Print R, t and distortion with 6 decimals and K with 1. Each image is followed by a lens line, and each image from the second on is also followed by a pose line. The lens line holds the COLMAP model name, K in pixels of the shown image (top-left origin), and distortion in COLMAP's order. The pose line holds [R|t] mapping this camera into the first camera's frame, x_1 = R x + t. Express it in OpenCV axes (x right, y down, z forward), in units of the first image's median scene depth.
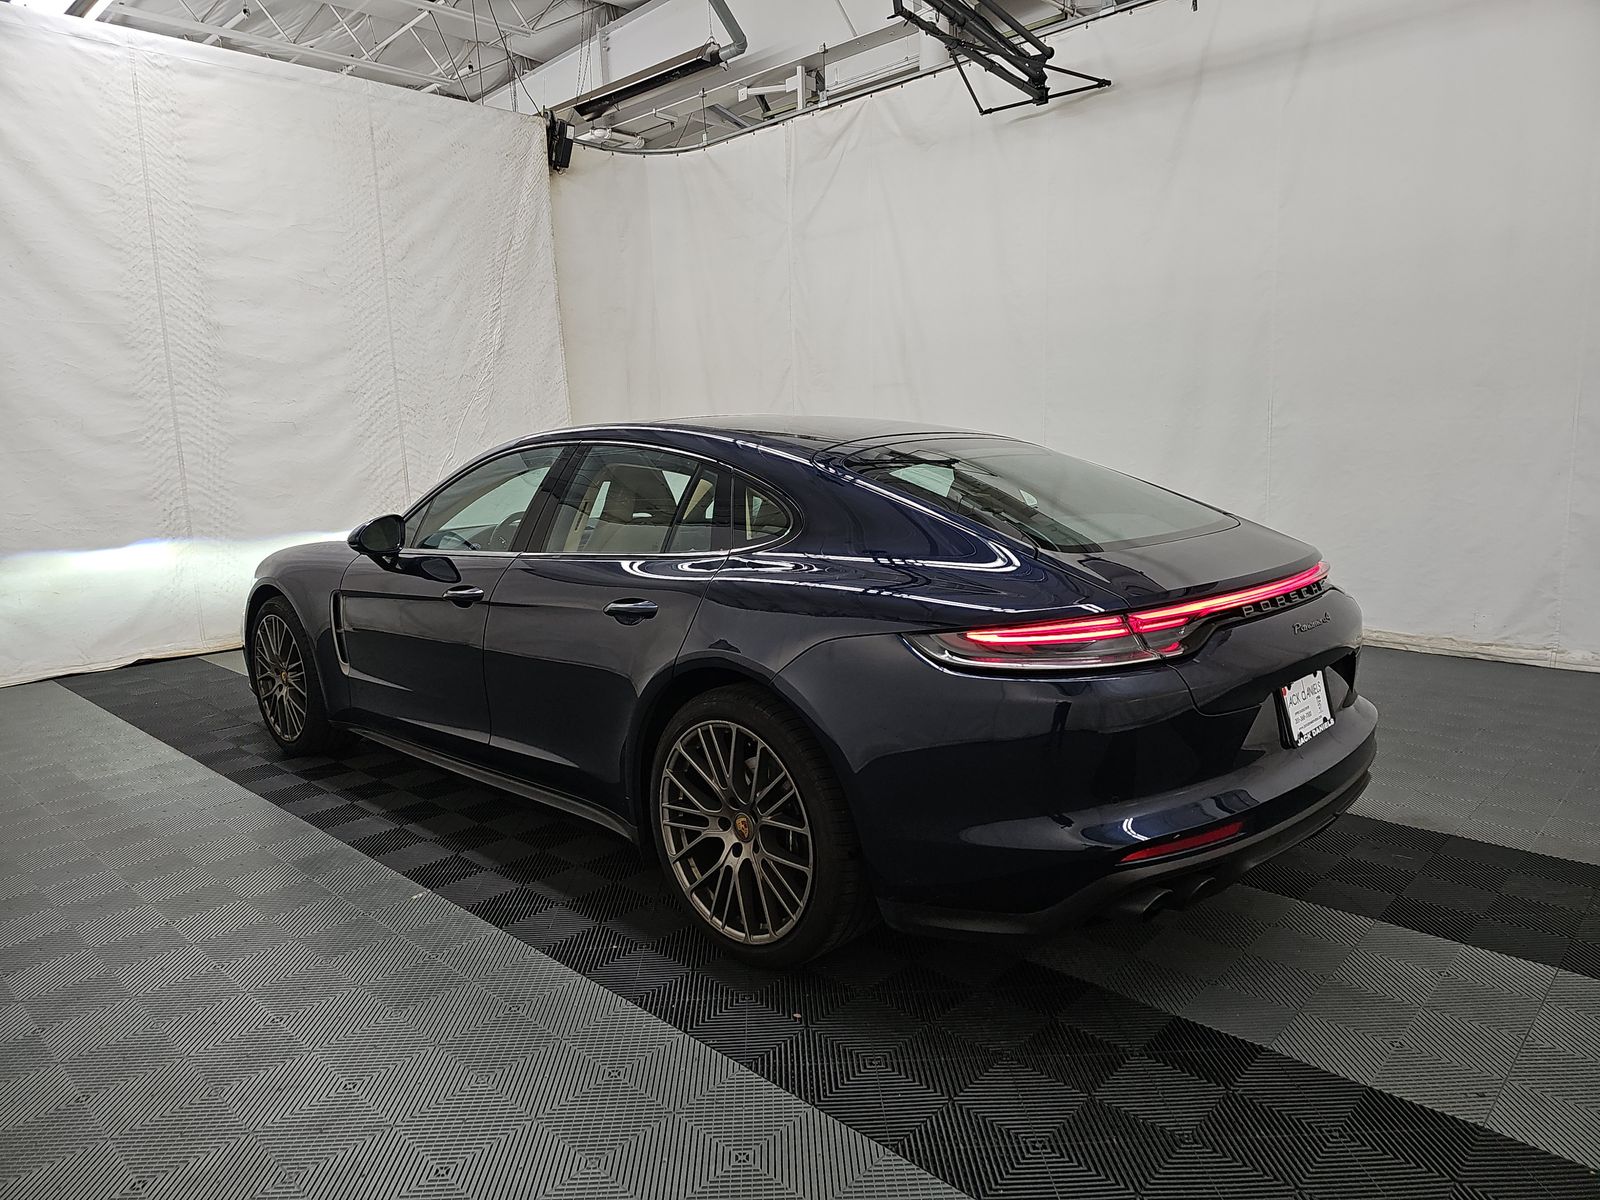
lens RADIAL K [[1053.3, 0, 814.1], [0, 1053.3, 627.9], [0, 0, 1]] dist [0.037520, -0.037682]
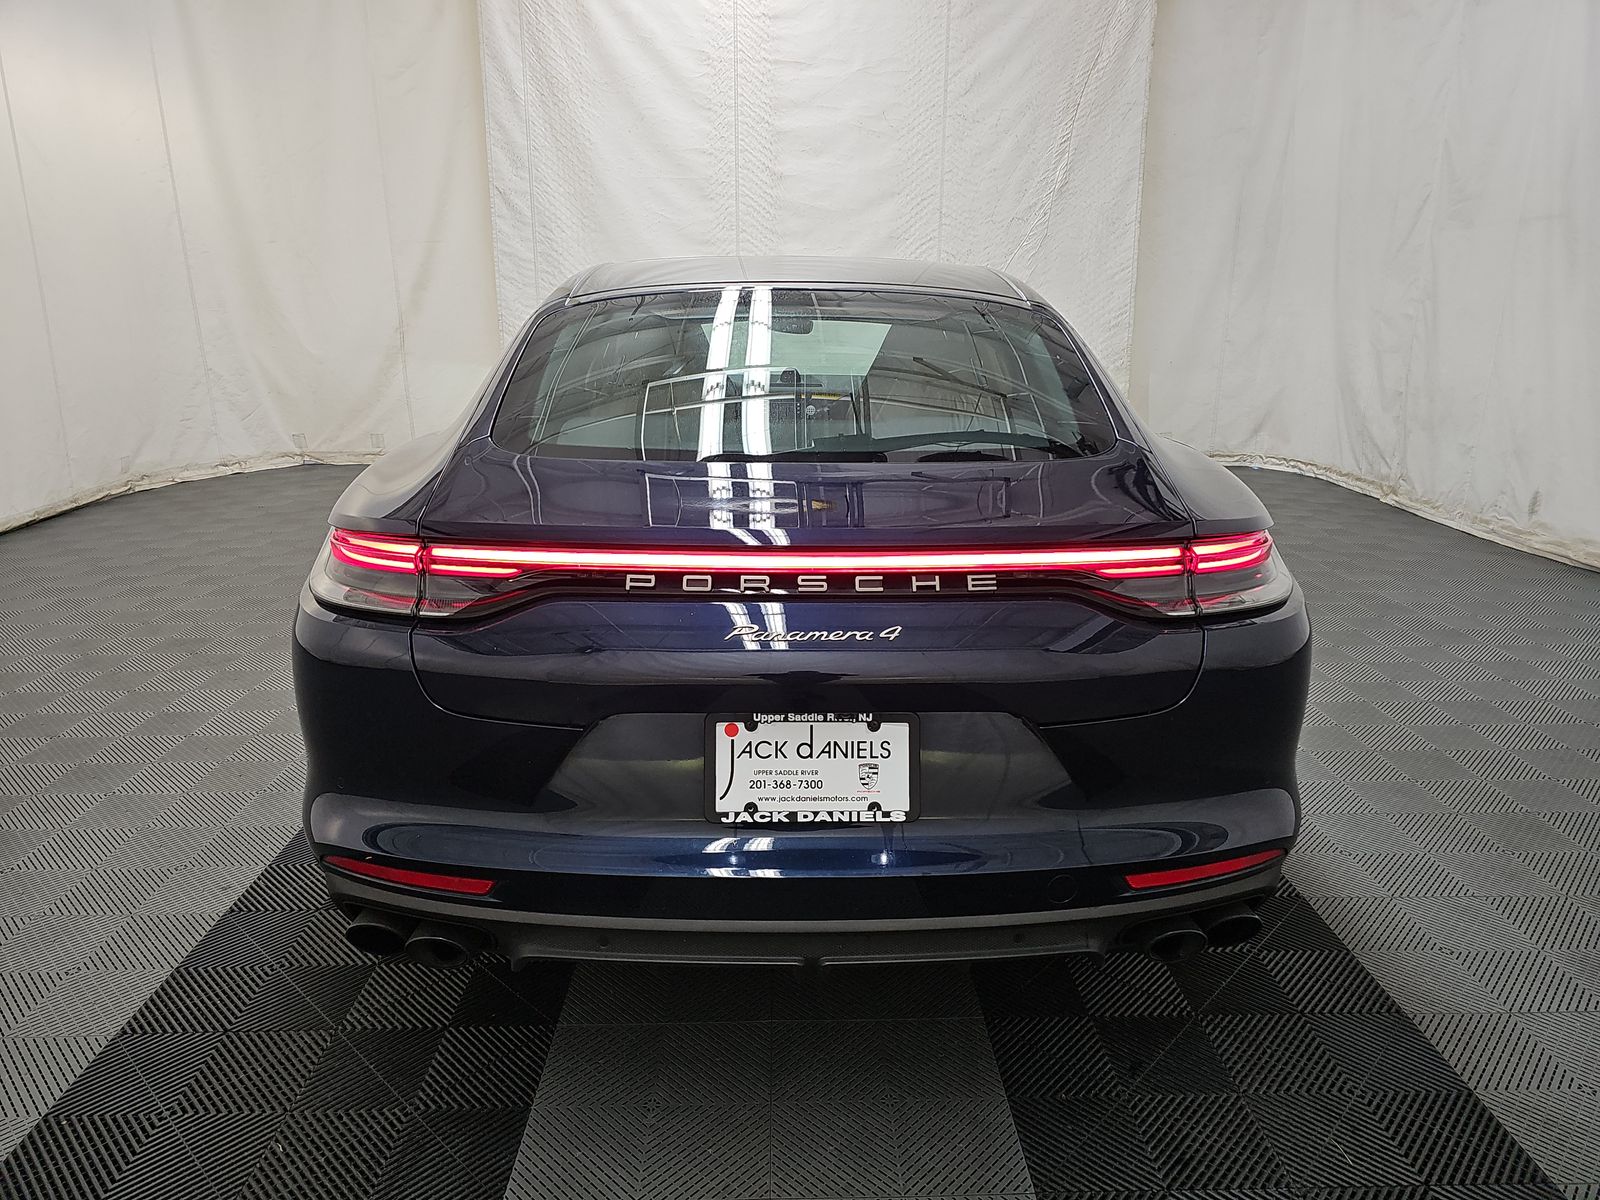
lens RADIAL K [[1053.3, 0, 814.1], [0, 1053.3, 627.9], [0, 0, 1]] dist [0.037520, -0.037682]
pose [[0.704608, 0.239559, -0.667936, 0.312554], [-0.150273, 0.970316, 0.189486, -0.042494], [0.693502, -0.033141, 0.719692, 0.217490]]
